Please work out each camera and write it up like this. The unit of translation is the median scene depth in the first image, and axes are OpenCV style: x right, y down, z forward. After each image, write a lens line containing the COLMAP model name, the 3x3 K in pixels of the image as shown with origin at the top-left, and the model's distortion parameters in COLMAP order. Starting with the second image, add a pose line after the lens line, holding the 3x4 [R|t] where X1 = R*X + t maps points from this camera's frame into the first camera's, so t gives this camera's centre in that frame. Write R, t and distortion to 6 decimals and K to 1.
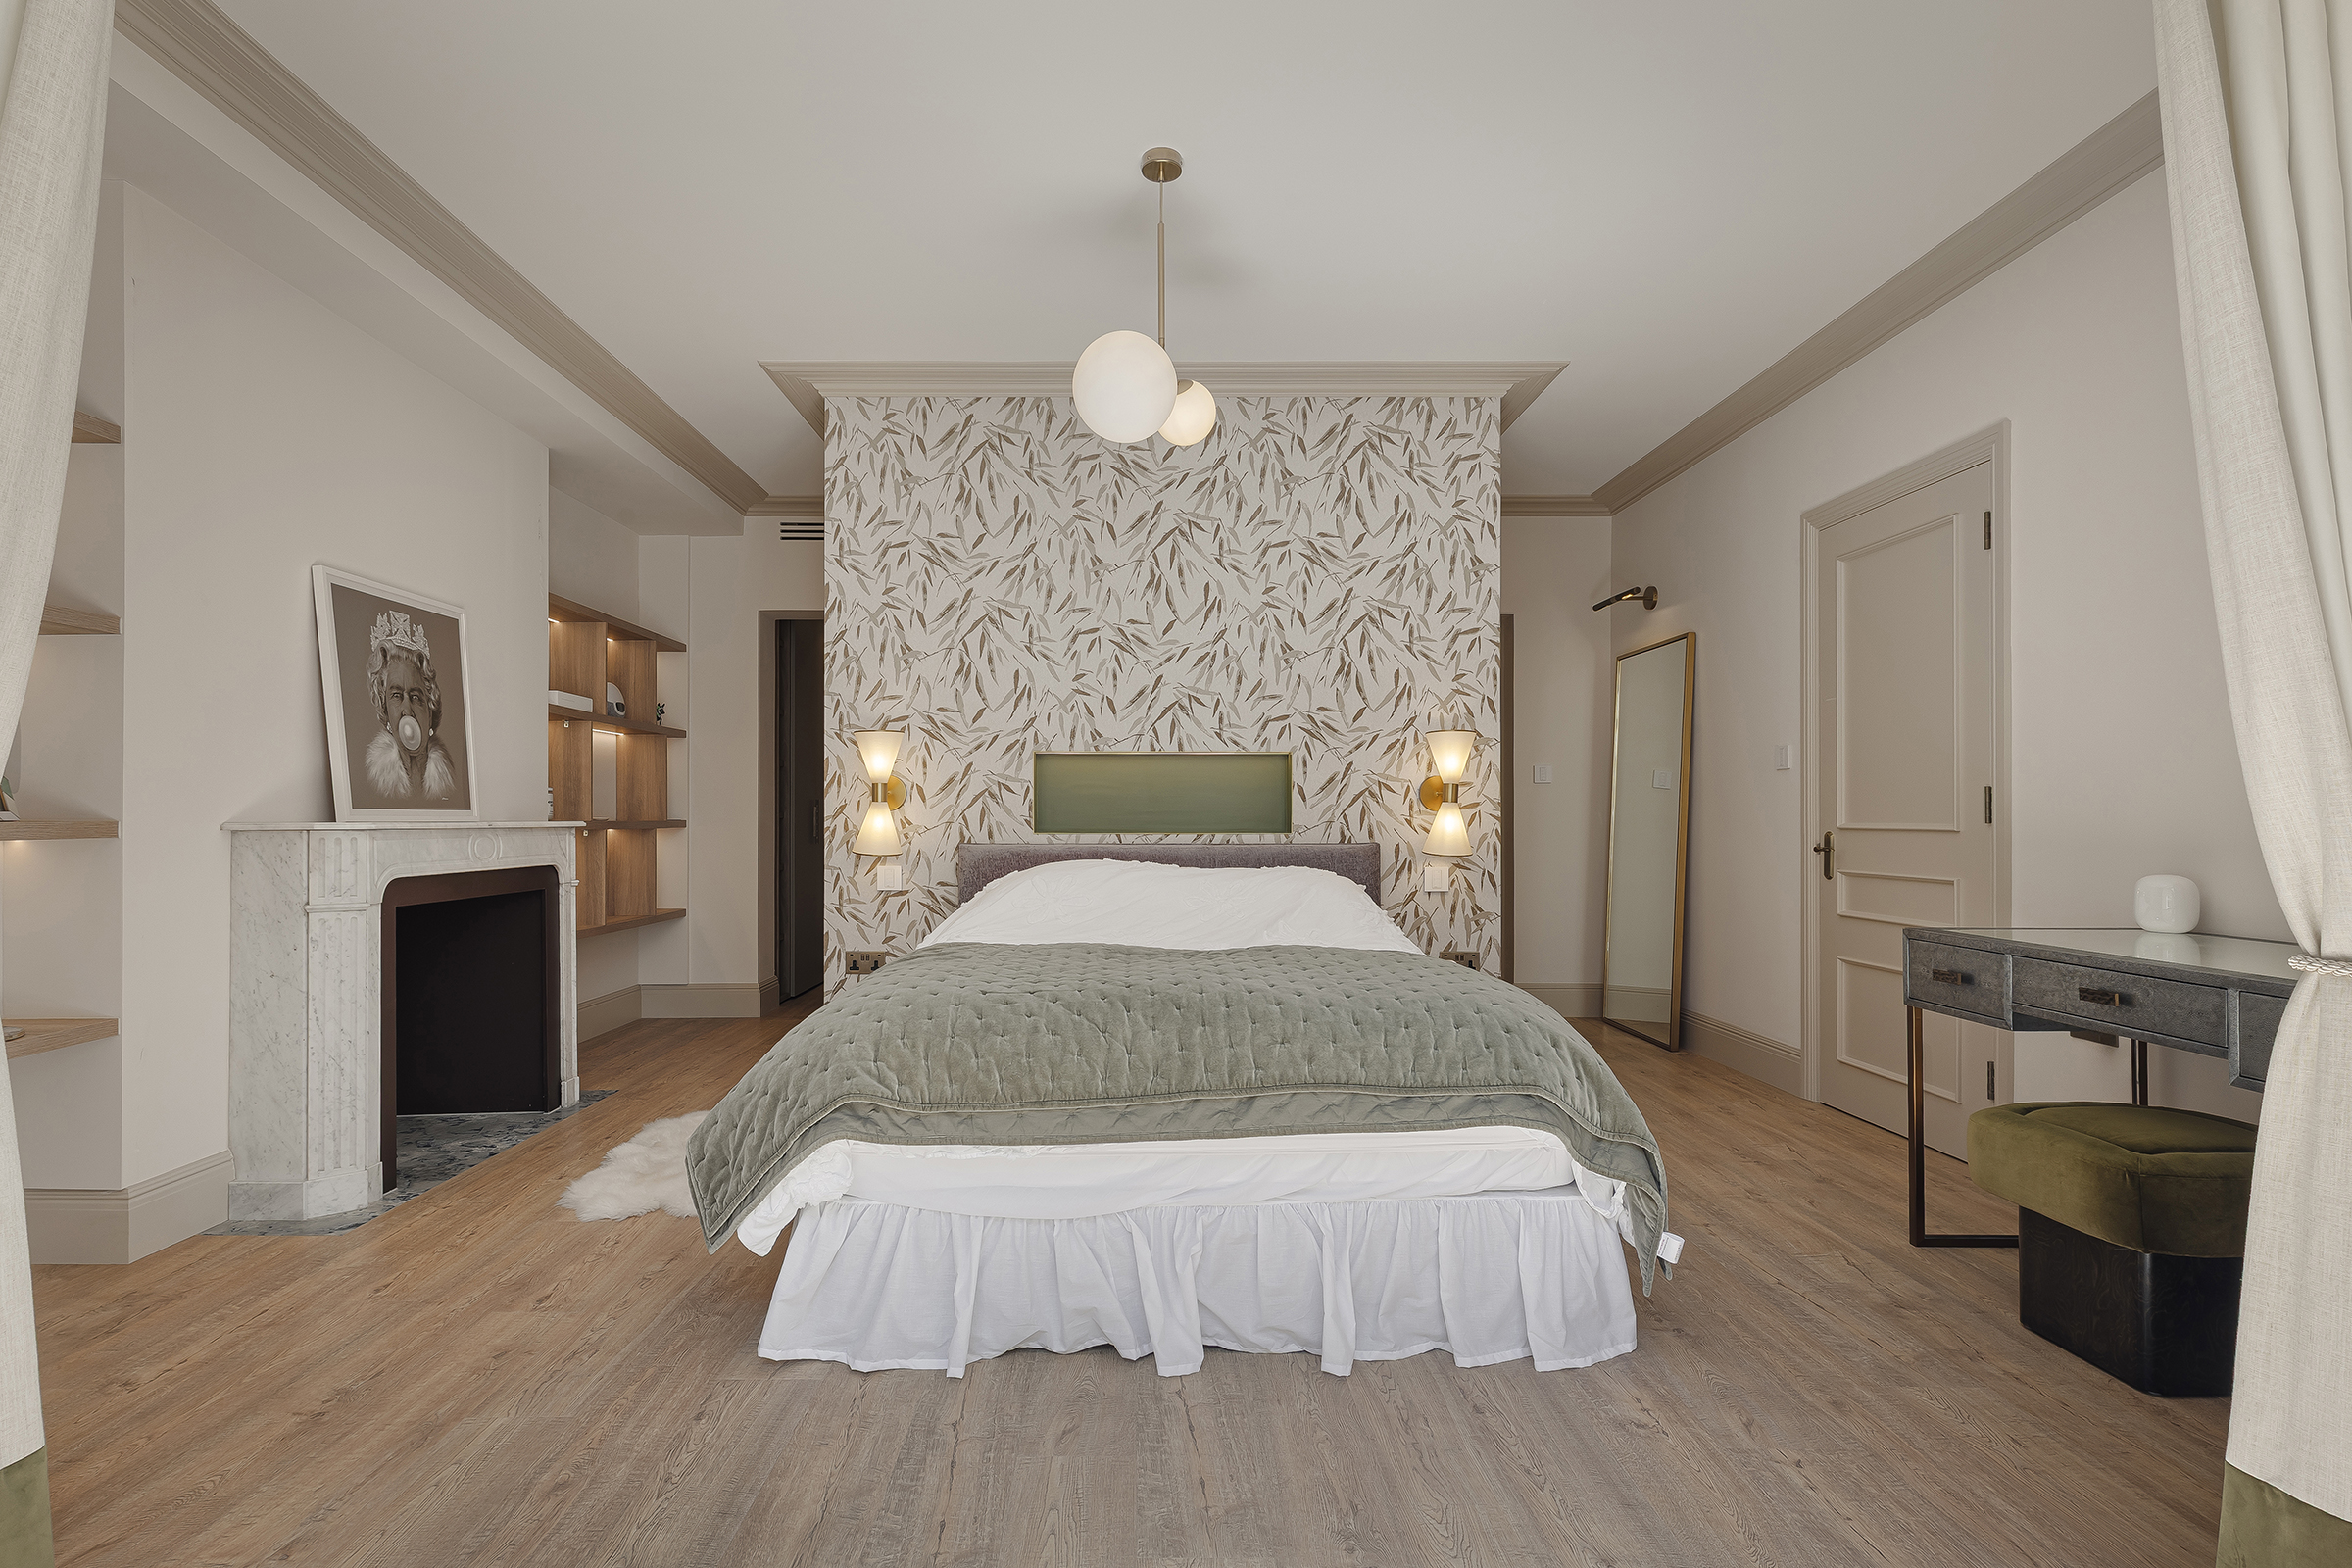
lens RADIAL K [[1037.6, 0, 1166.0], [0, 1037.6, 805.1], [0, 0, 1]] dist [0.000888, 0.000023]
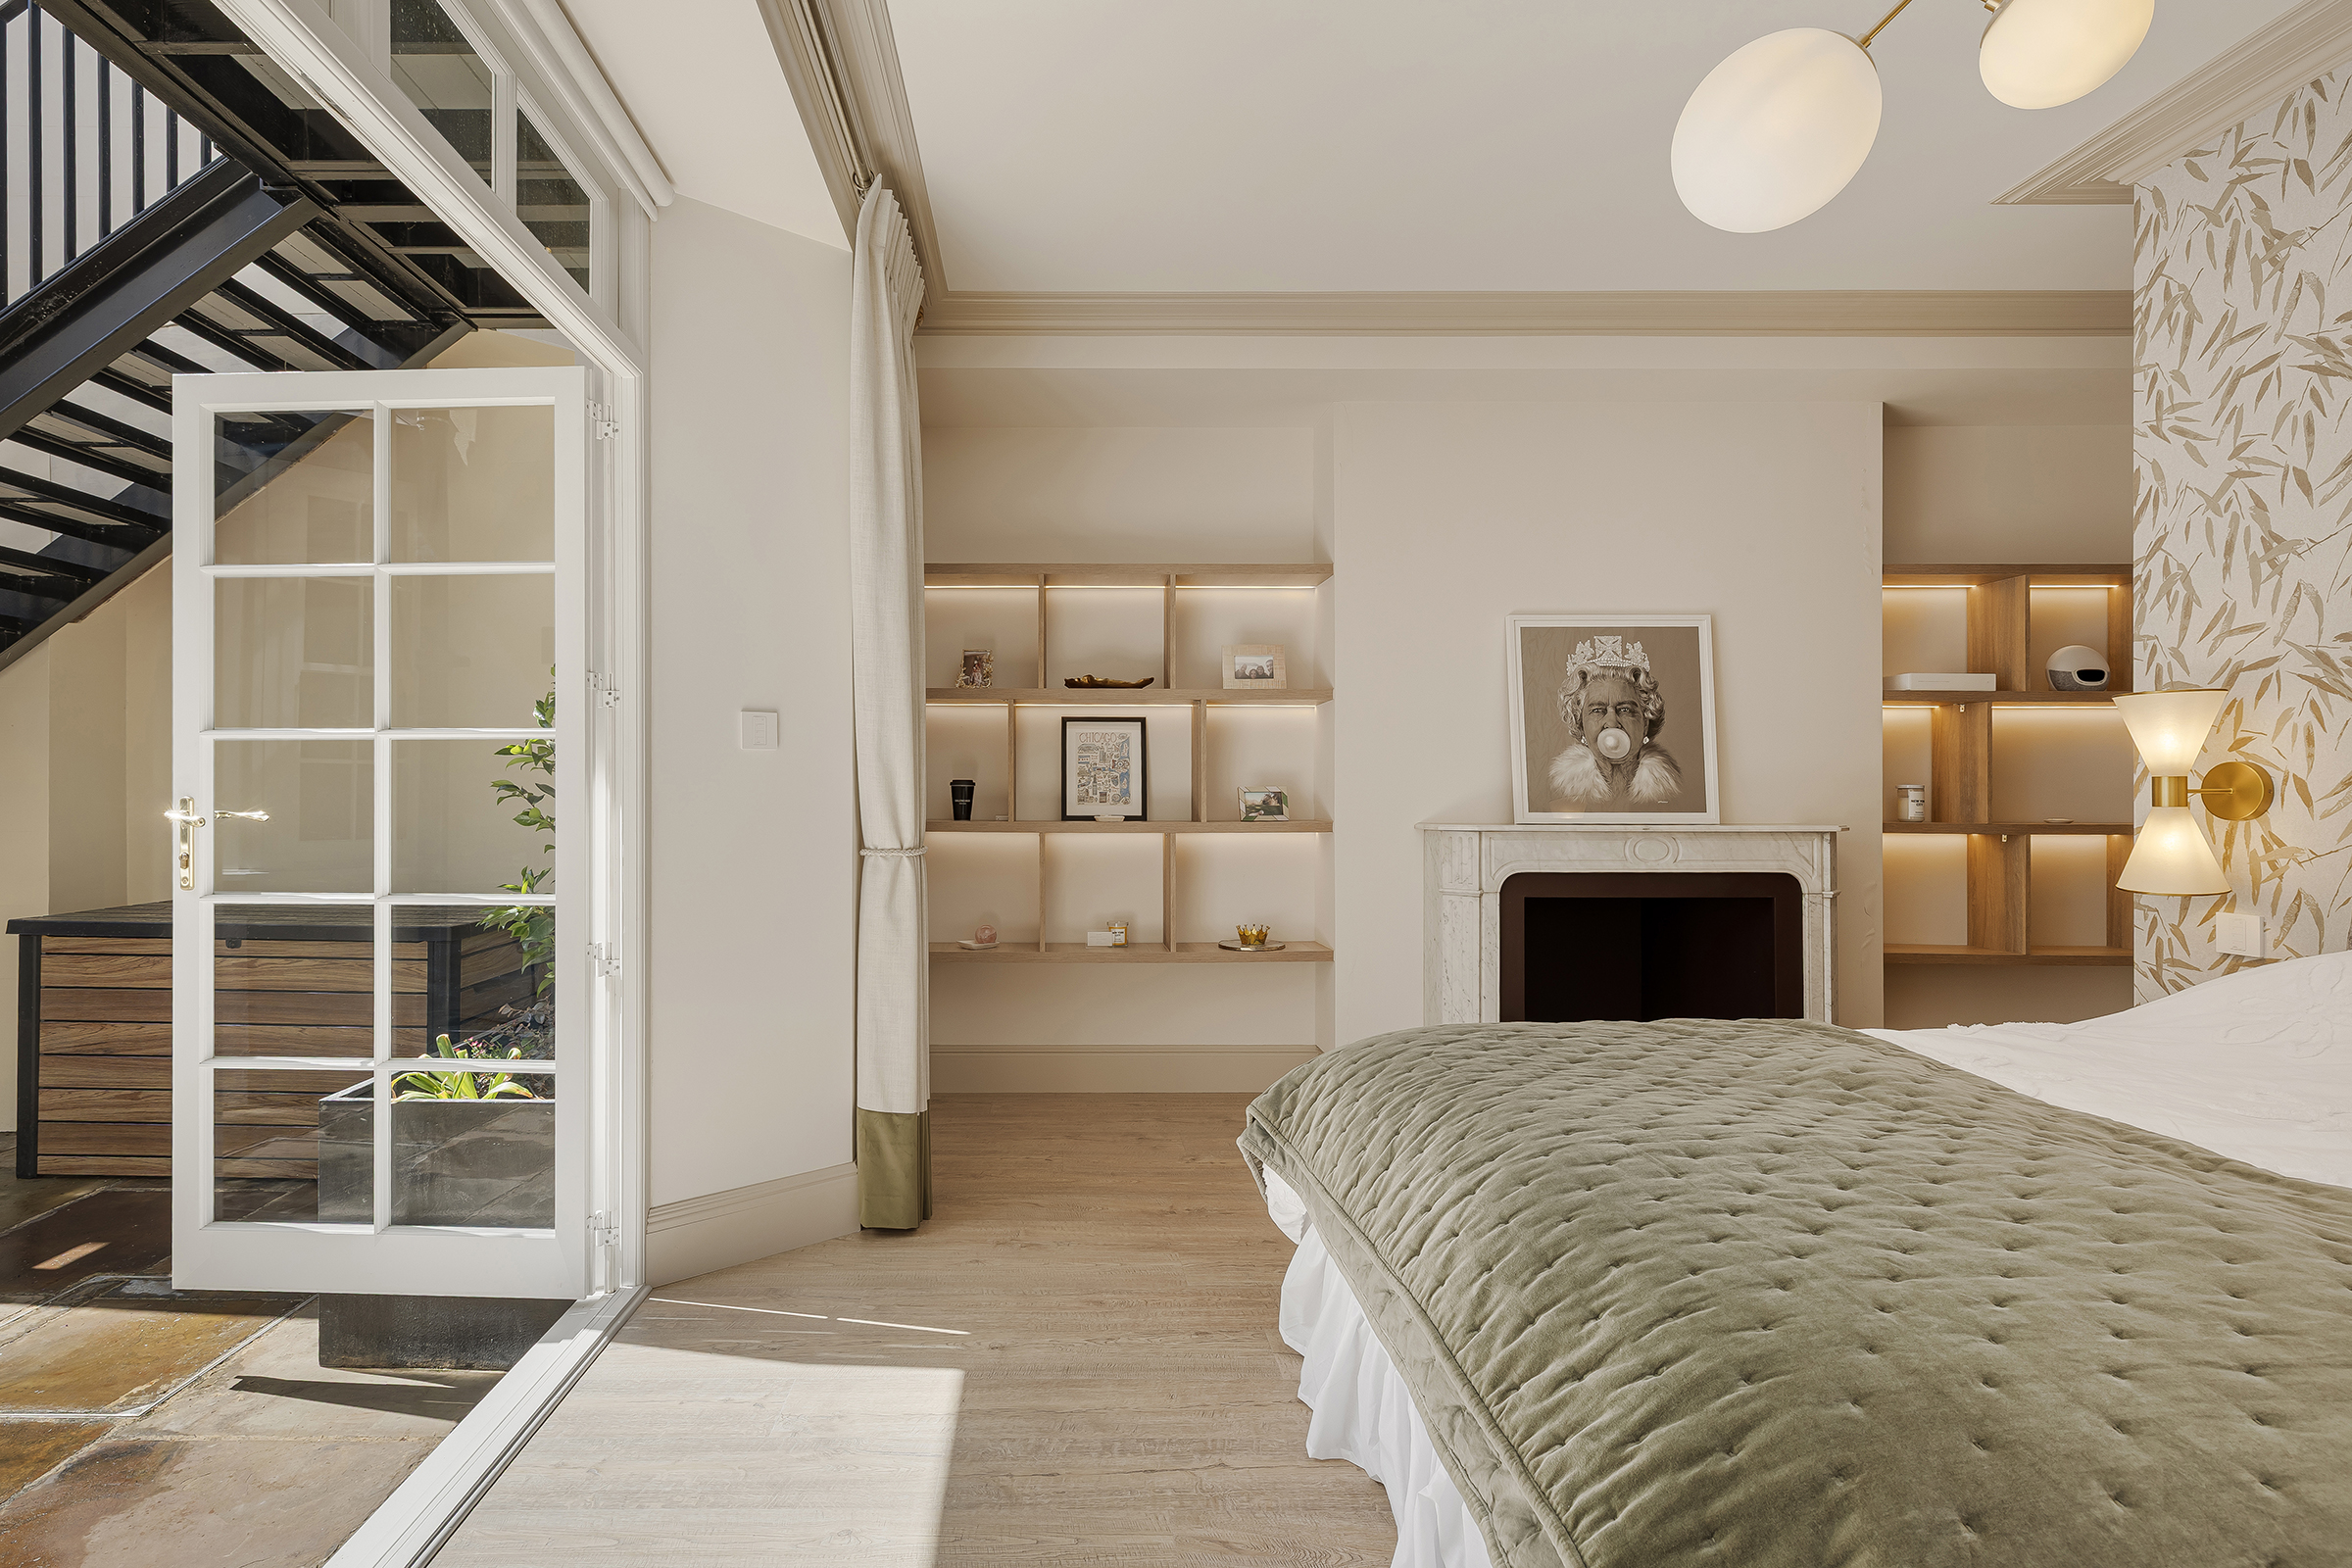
lens RADIAL K [[1110.9, 0, 1147.3], [0, 1110.9, 790.4], [0, 0, 1]] dist [0.004707, -0.000340]
pose [[0.066379, -0.006175, -0.997775, 0.402046], [0.006362, 0.999963, -0.005765, -0.015197], [0.997774, -0.005965, 0.066415, 0.409620]]
